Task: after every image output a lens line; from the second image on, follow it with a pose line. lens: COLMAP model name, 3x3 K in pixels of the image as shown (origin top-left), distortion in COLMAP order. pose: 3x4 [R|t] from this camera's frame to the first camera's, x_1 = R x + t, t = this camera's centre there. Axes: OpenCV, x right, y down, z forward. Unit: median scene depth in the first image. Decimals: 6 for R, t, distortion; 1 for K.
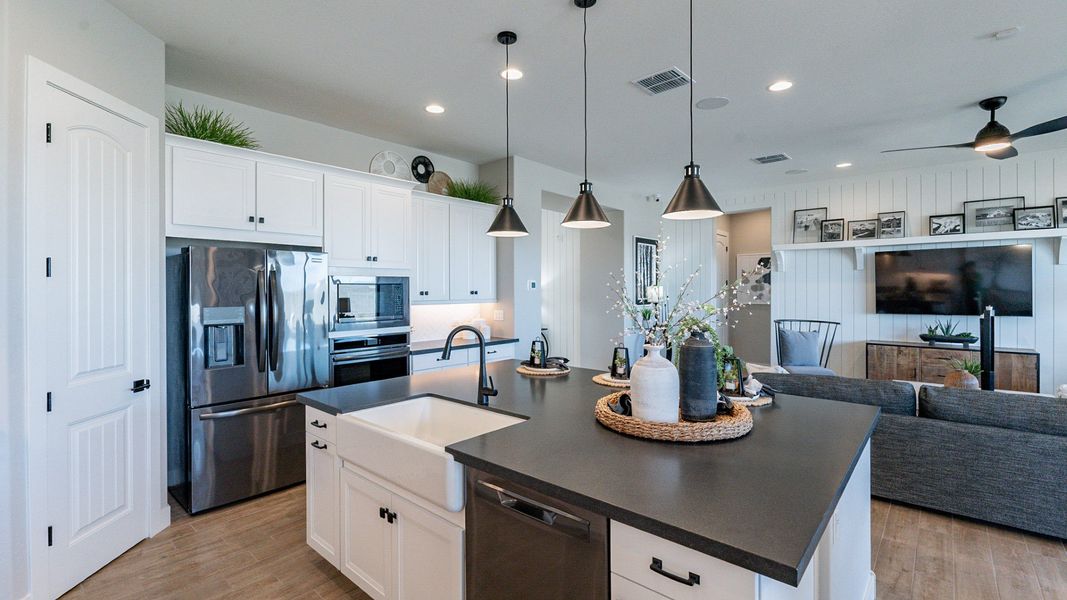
lens RADIAL K [[470.9, 0, 532.0], [0, 470.9, 286.4], [0, 0, 1]] dist [-0.002910, -0.000360]
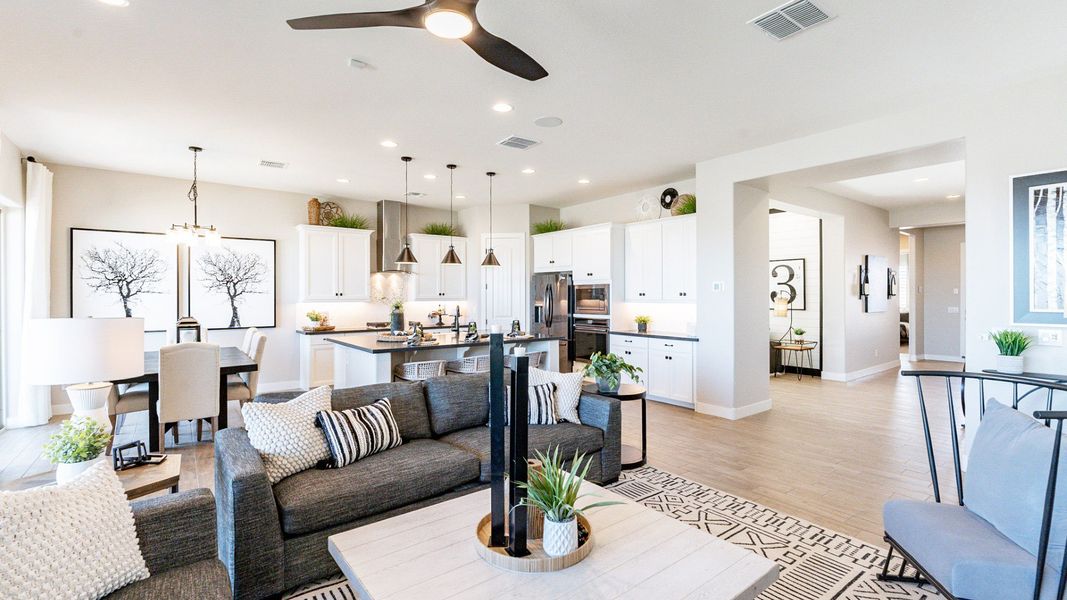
lens RADIAL K [[474.8, 0, 535.4], [0, 474.8, 295.0], [0, 0, 1]] dist [-0.002706, -0.000159]
pose [[-0.193184, 0.002637, -0.981159, 1.024680], [0.007342, 0.999972, 0.001242, 0.010040], [0.981135, -0.006964, -0.193198, 0.818367]]
